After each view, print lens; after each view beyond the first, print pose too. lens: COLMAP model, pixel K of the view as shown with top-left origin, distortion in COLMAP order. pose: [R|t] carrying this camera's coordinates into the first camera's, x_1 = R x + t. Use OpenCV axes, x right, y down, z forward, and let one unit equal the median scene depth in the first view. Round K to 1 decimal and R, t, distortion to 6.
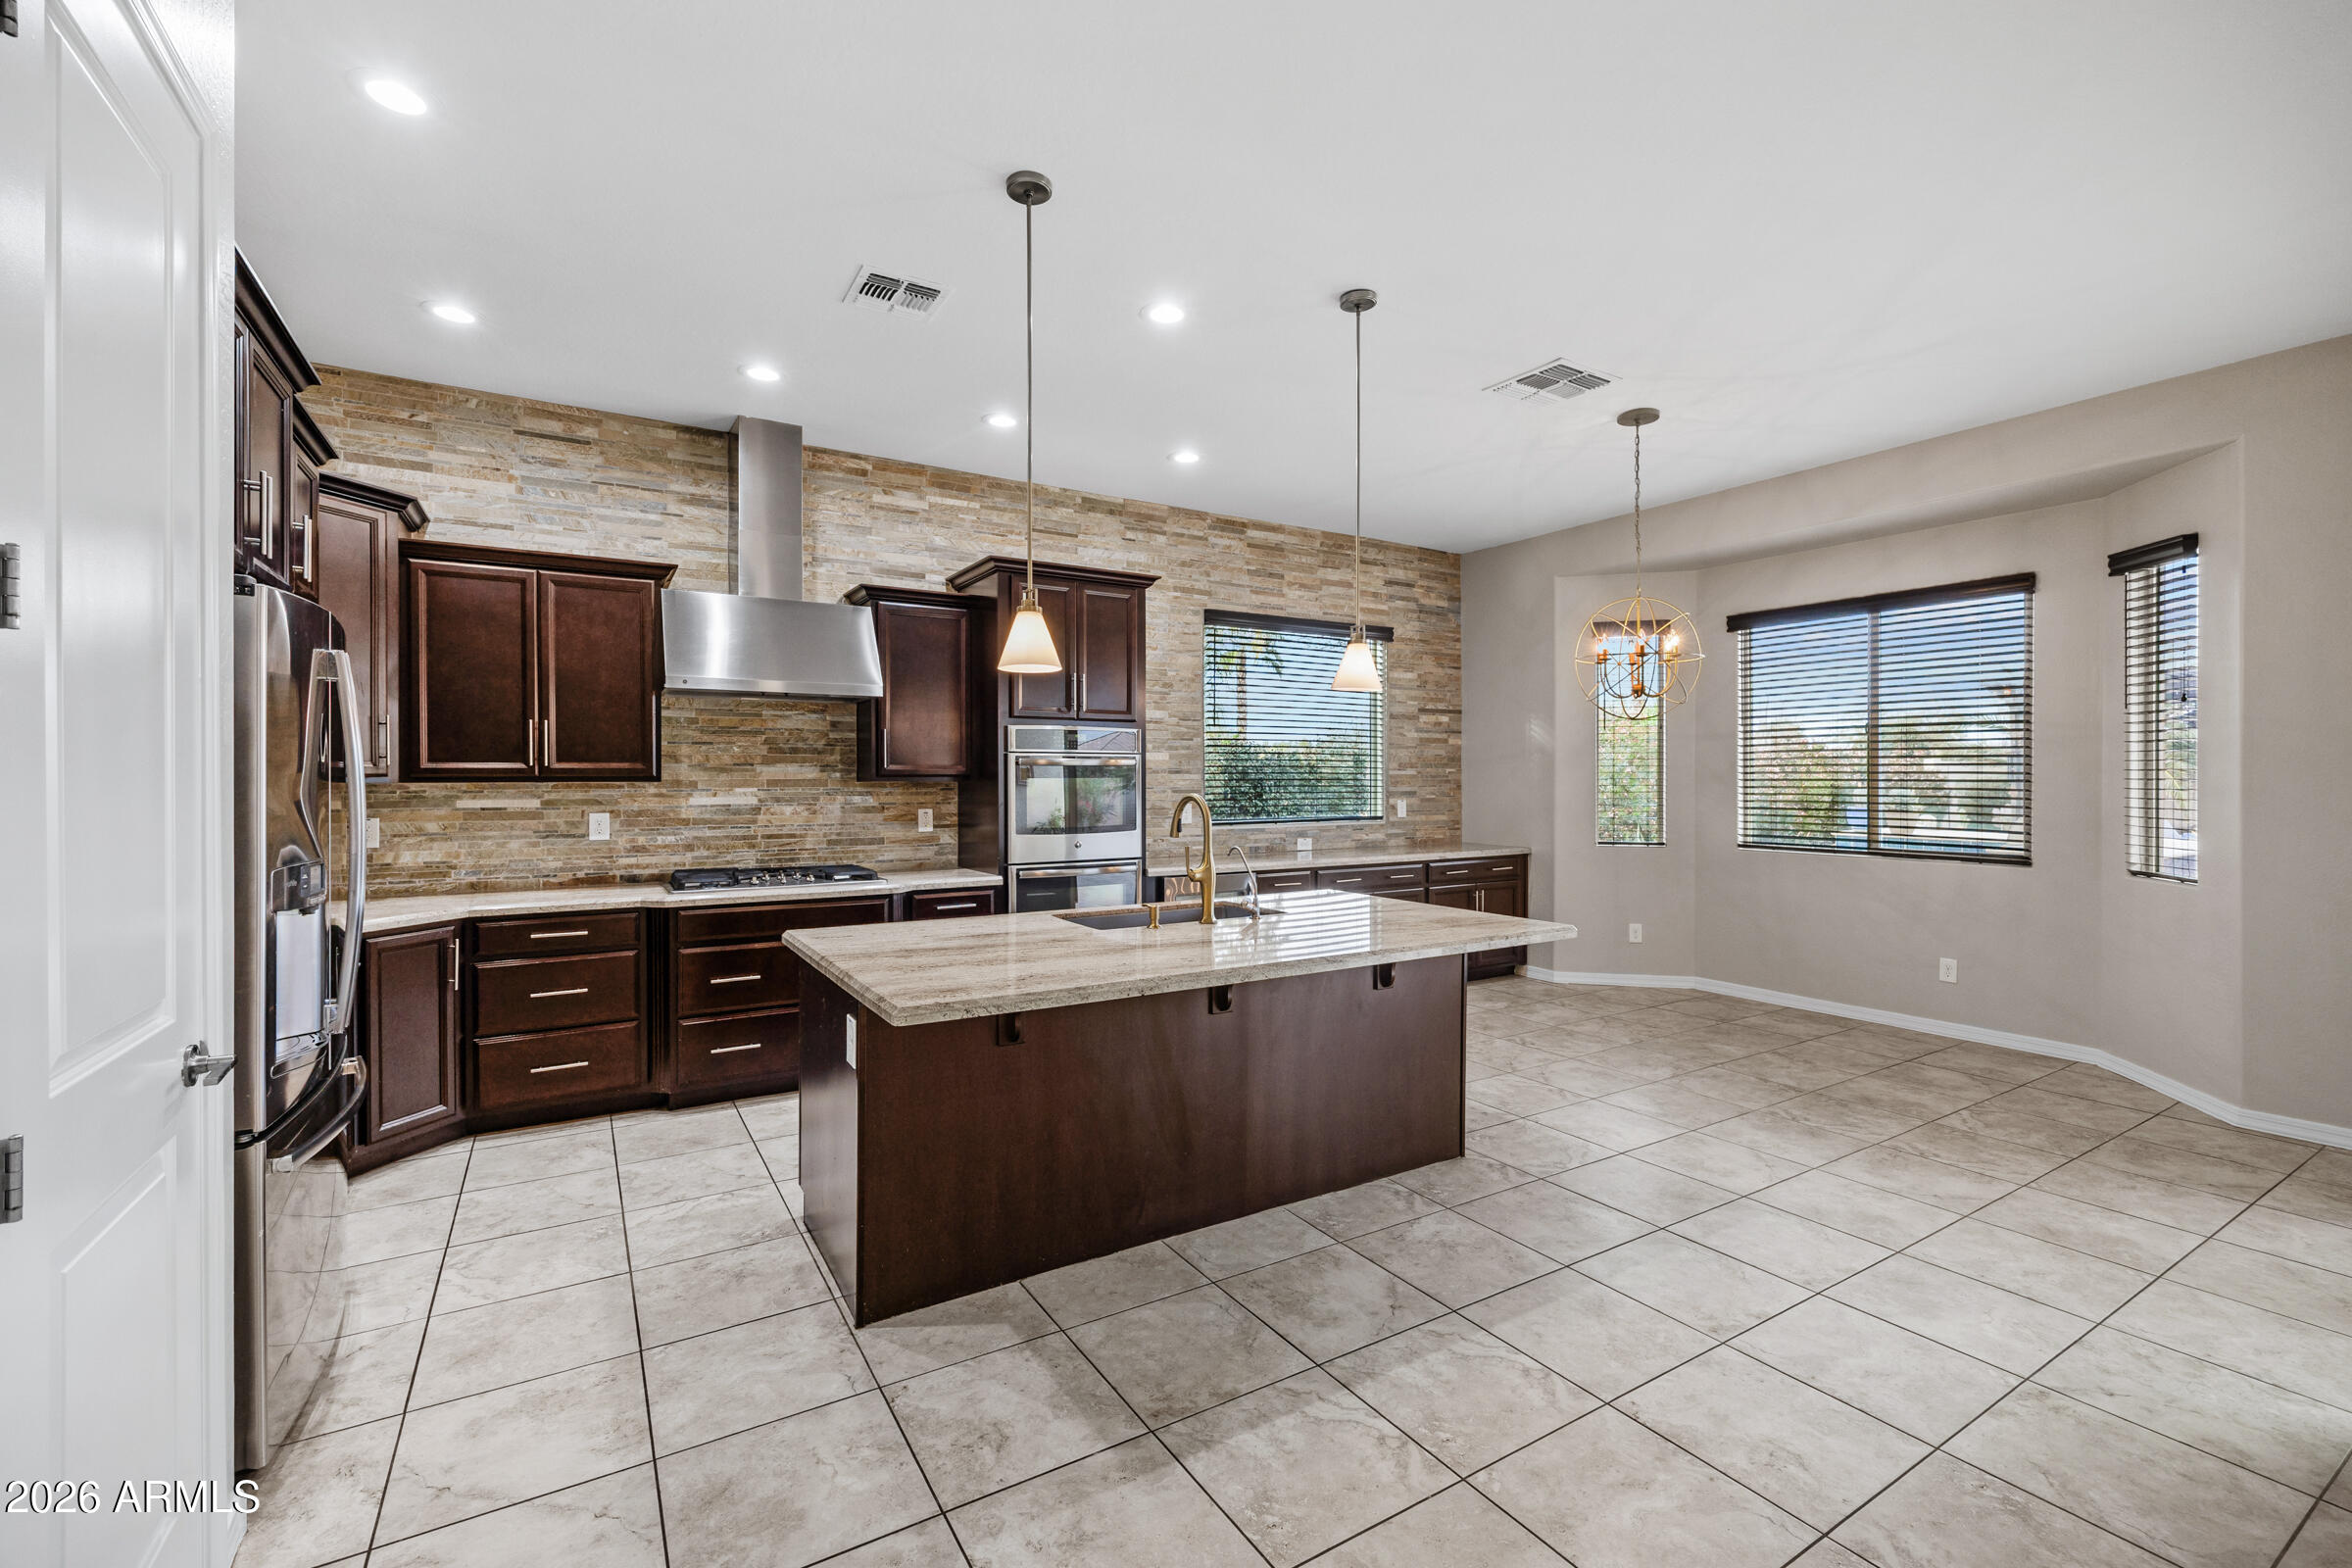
lens RADIAL K [[1005.6, 0, 1167.1], [0, 1005.6, 783.1], [0, 0, 1]] dist [-0.005272, 0.000325]
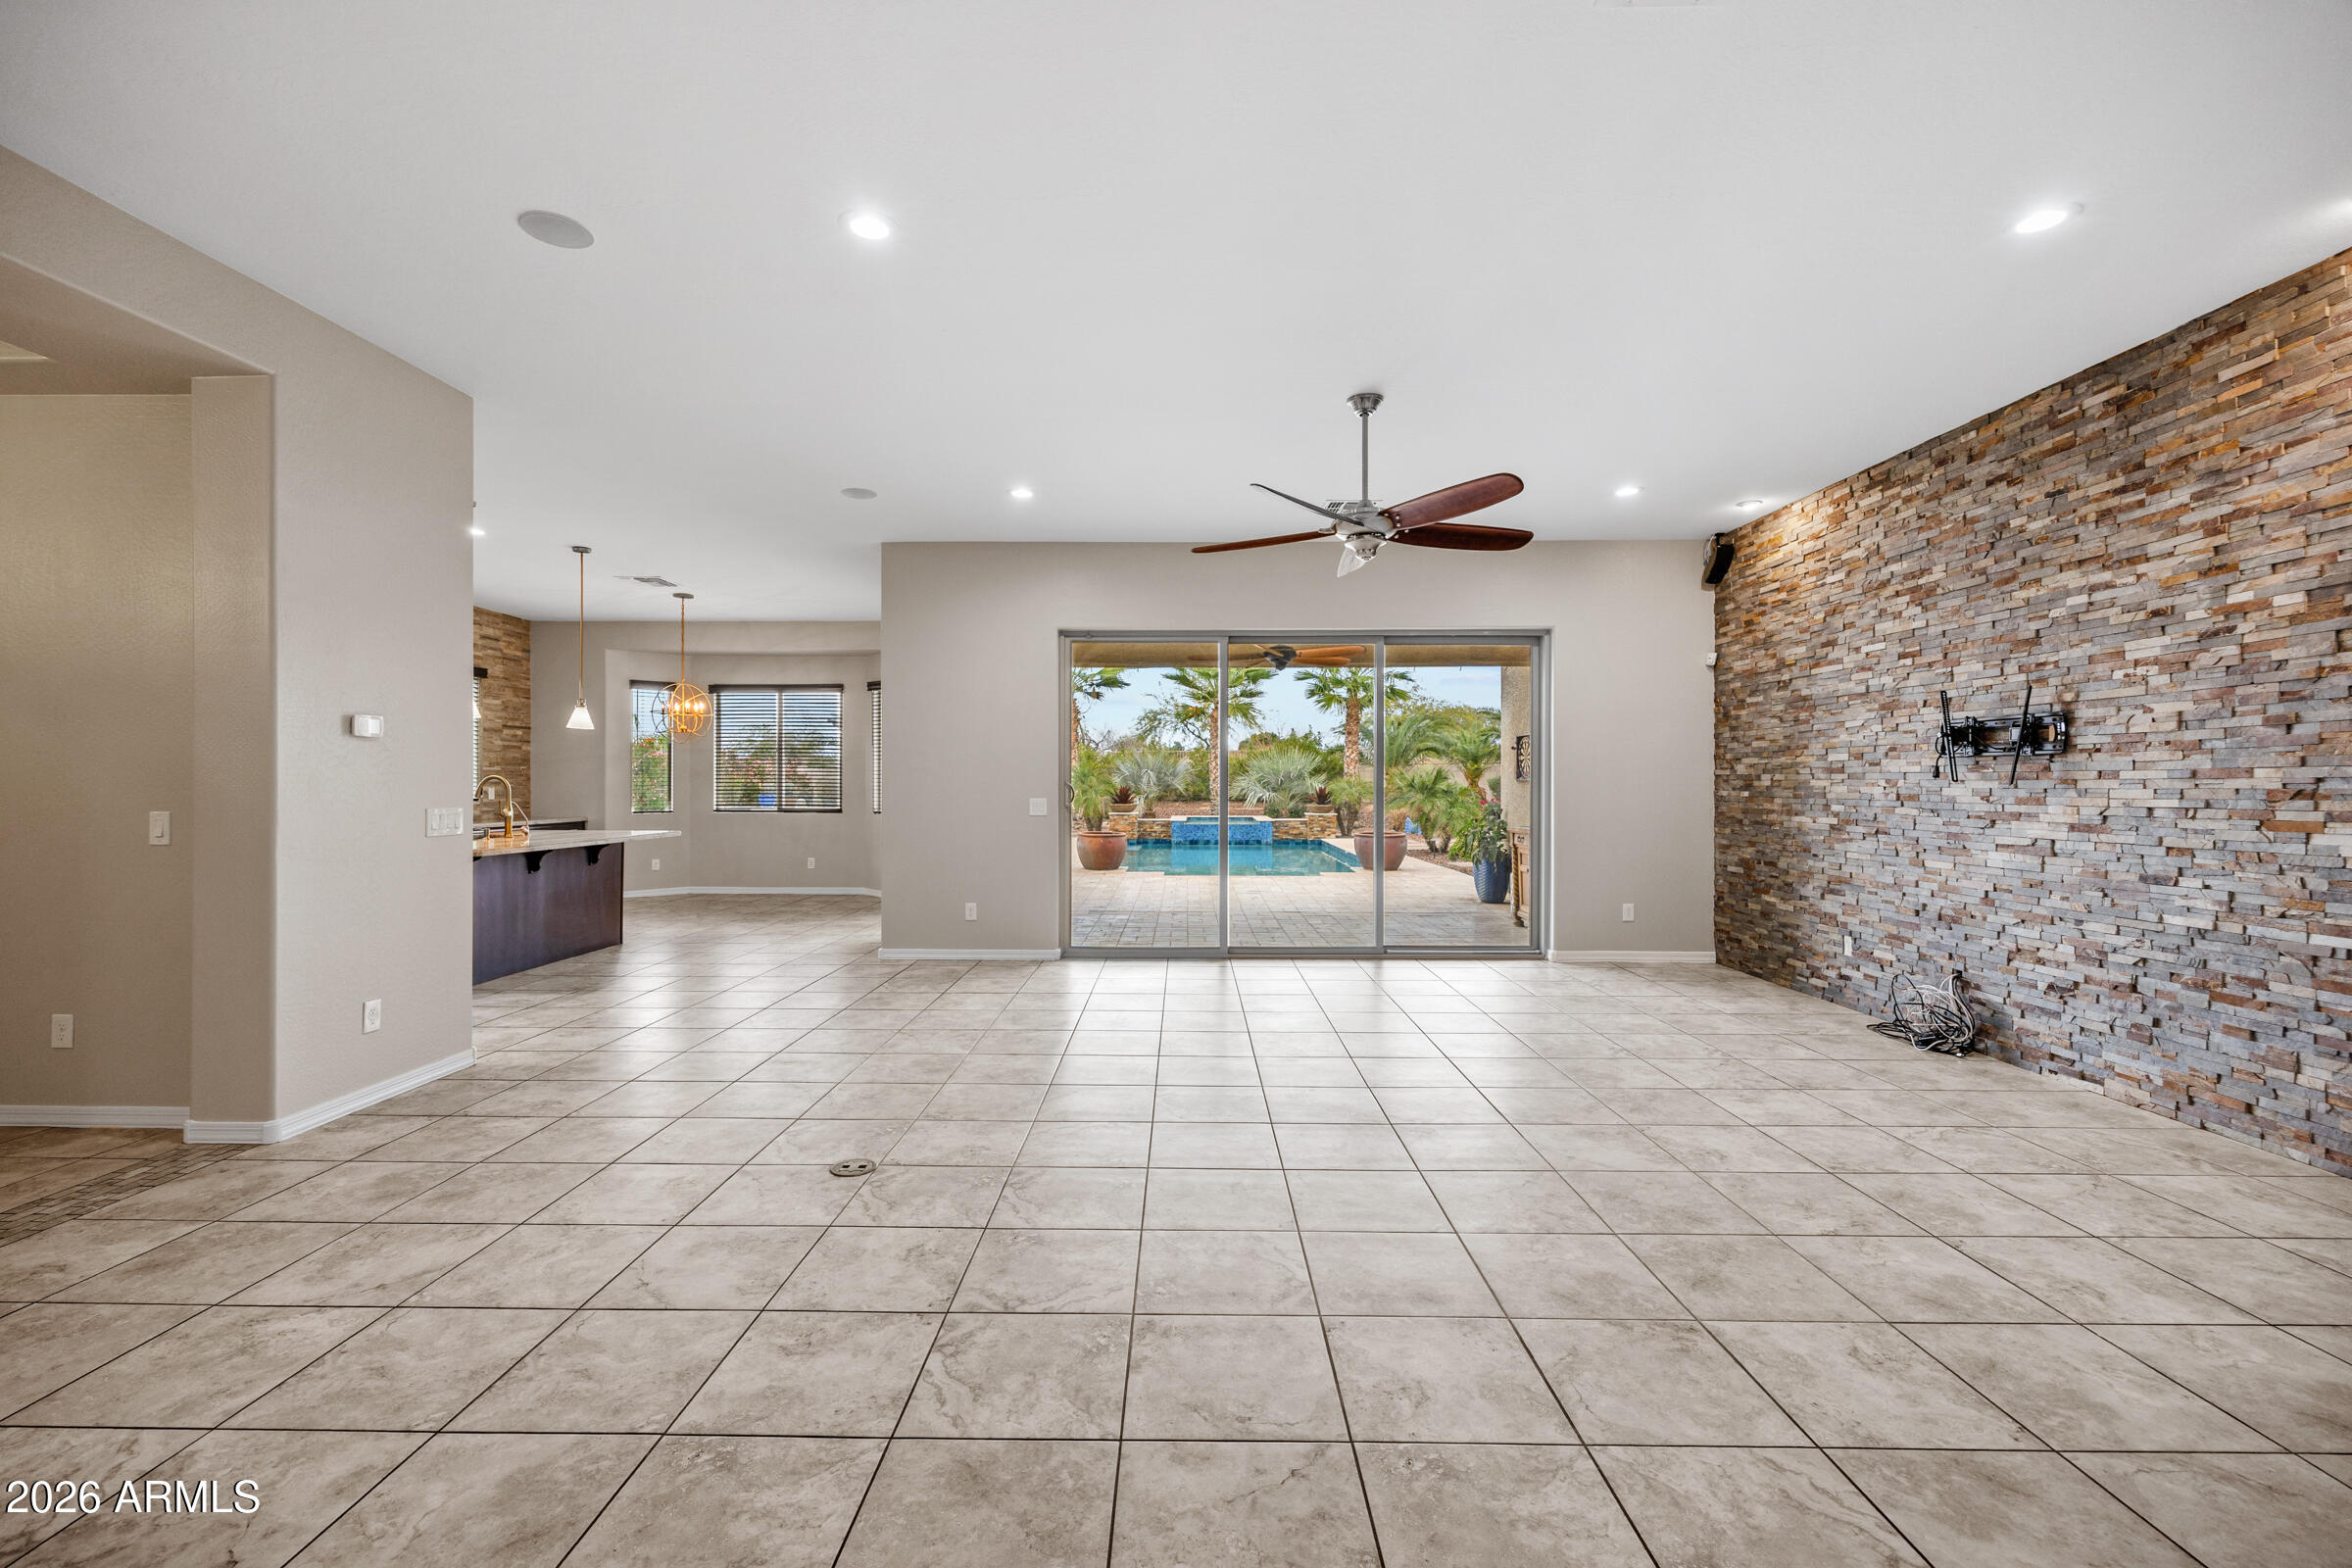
lens RADIAL K [[983.5, 0, 1194.6], [0, 983.5, 778.9], [0, 0, 1]] dist [-0.004245, 0.000329]
pose [[0.511939, 0.003766, 0.859013, -0.573759], [0.003483, 0.999973, -0.006460, 0.020949], [-0.859015, 0.006300, 0.511912, -0.737234]]
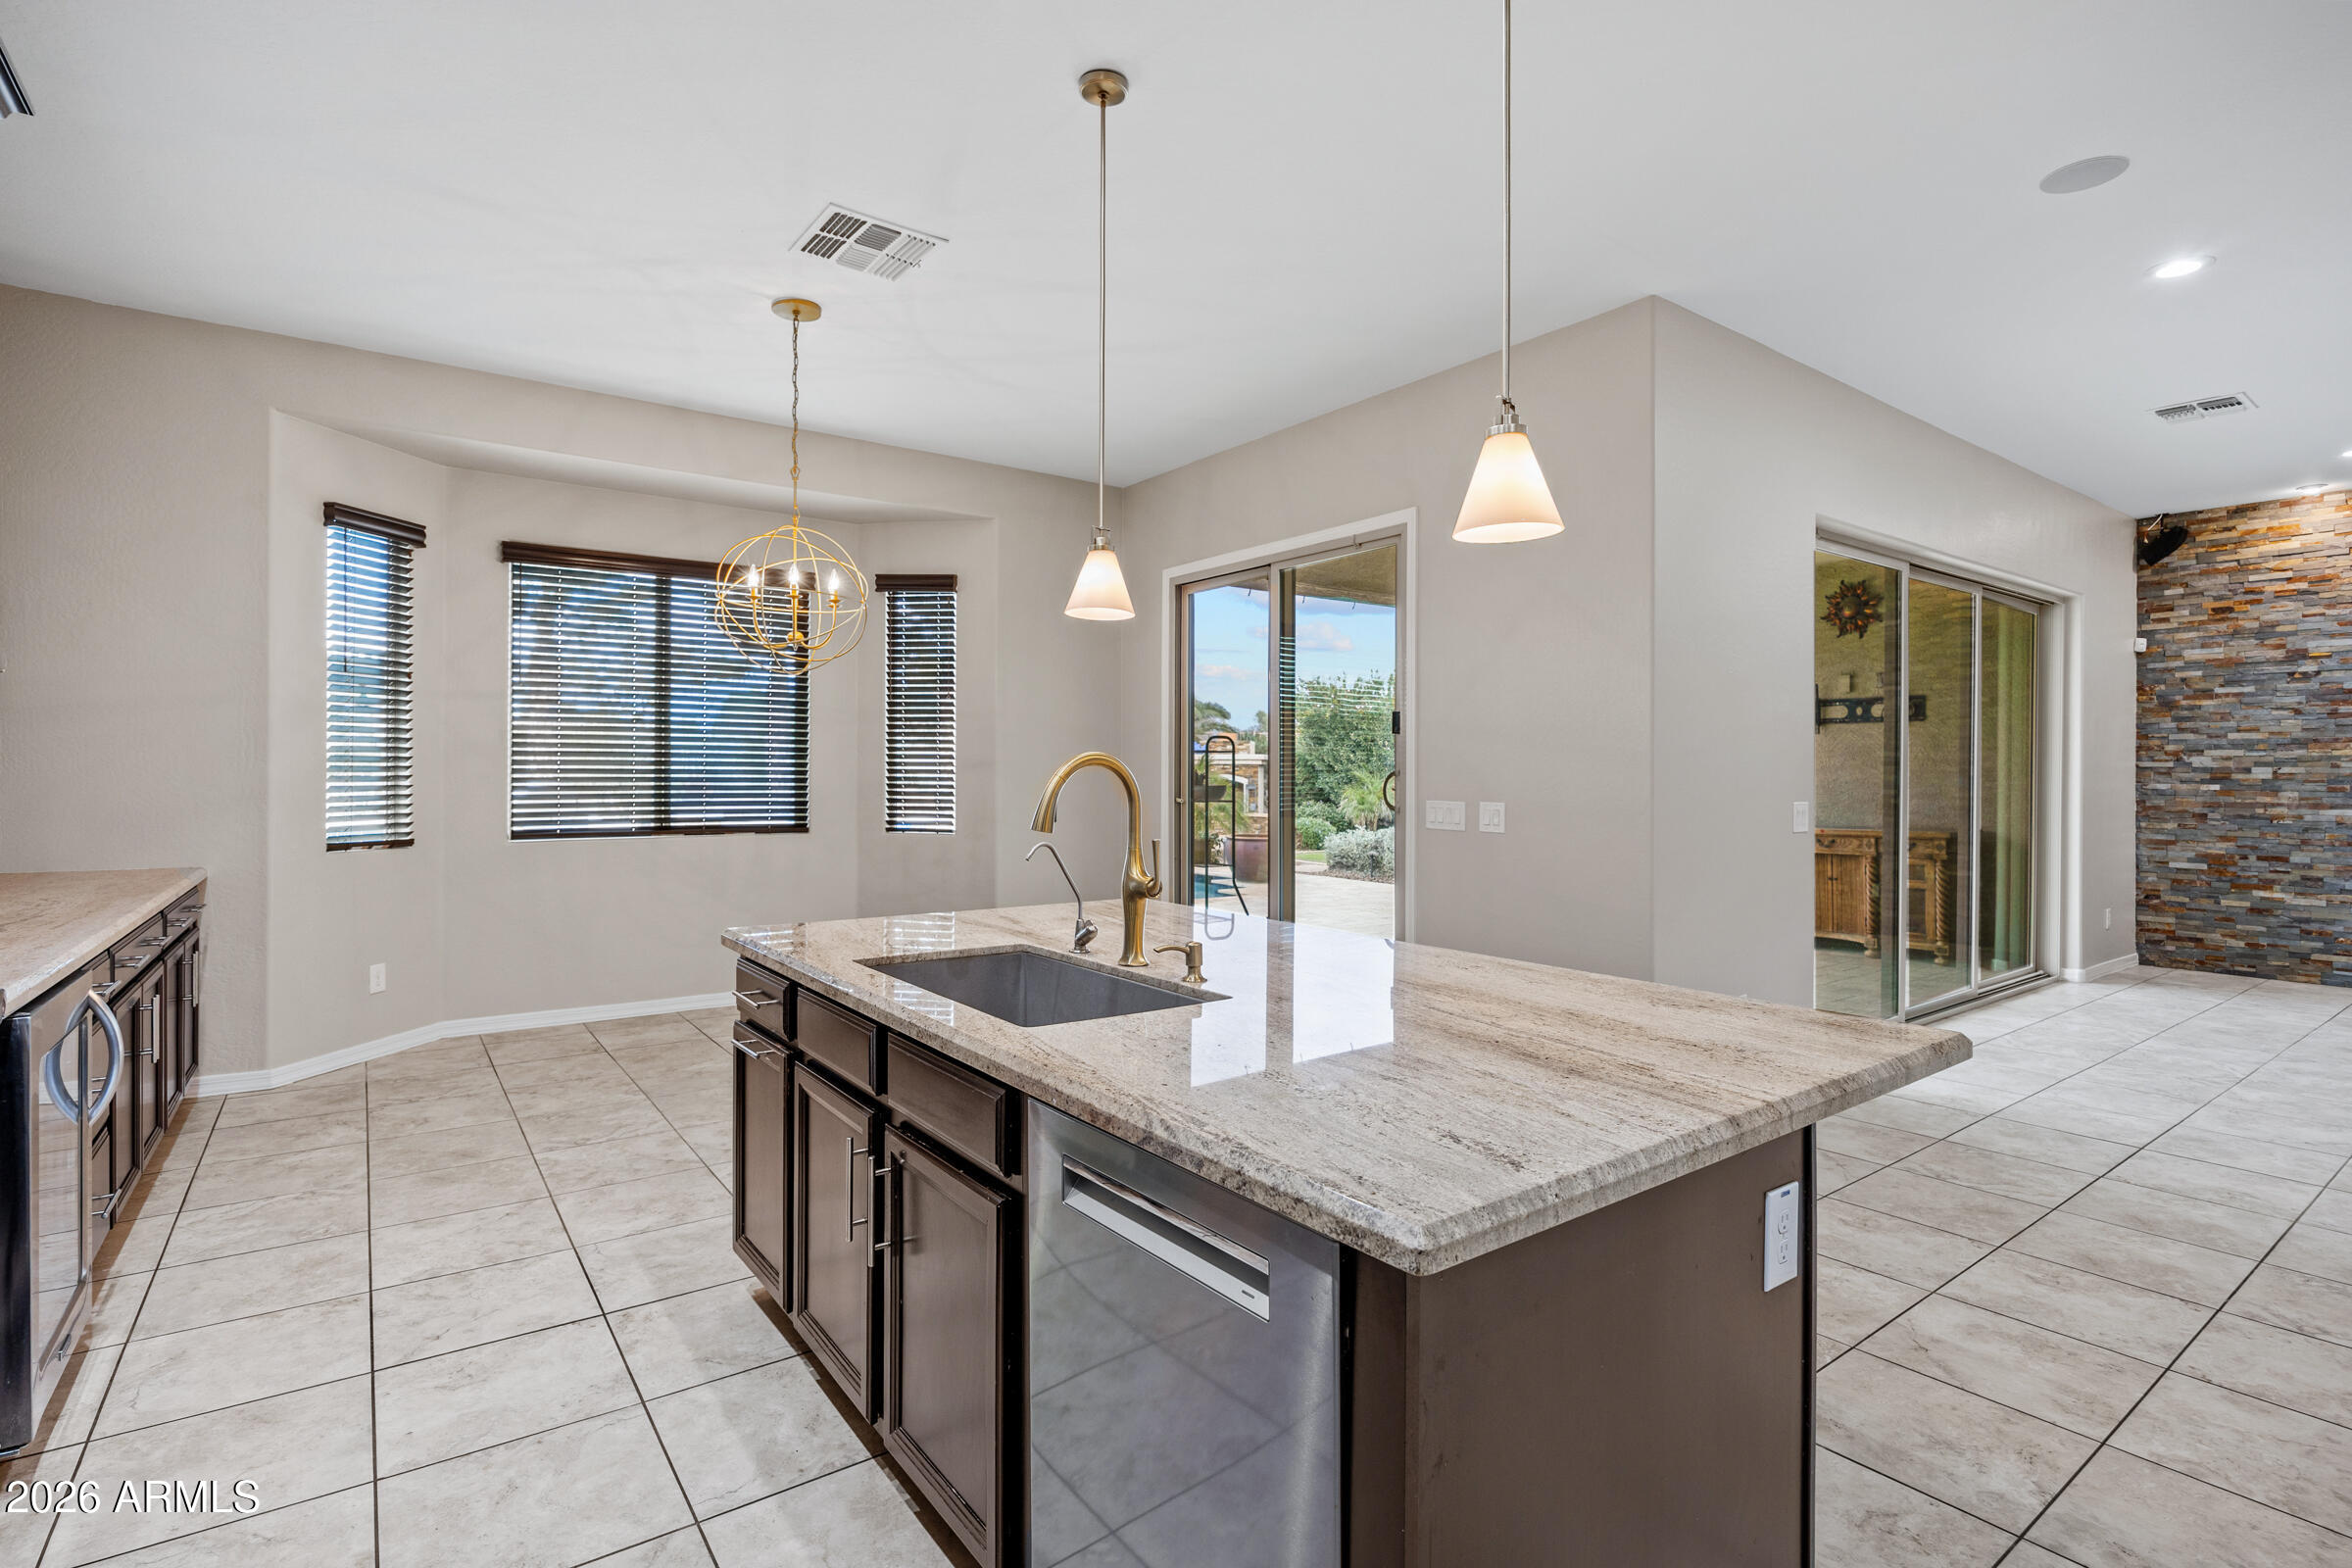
lens RADIAL K [[1100.4, 0, 1211.8], [0, 1100.4, 771.9], [0, 0, 1]] dist [-0.002234, -0.000772]
pose [[-0.098596, -0.001483, 0.995126, -0.372366], [0.001446, 0.999998, 0.001634, 0.012047], [-0.995127, 0.001600, -0.098593, 0.598063]]
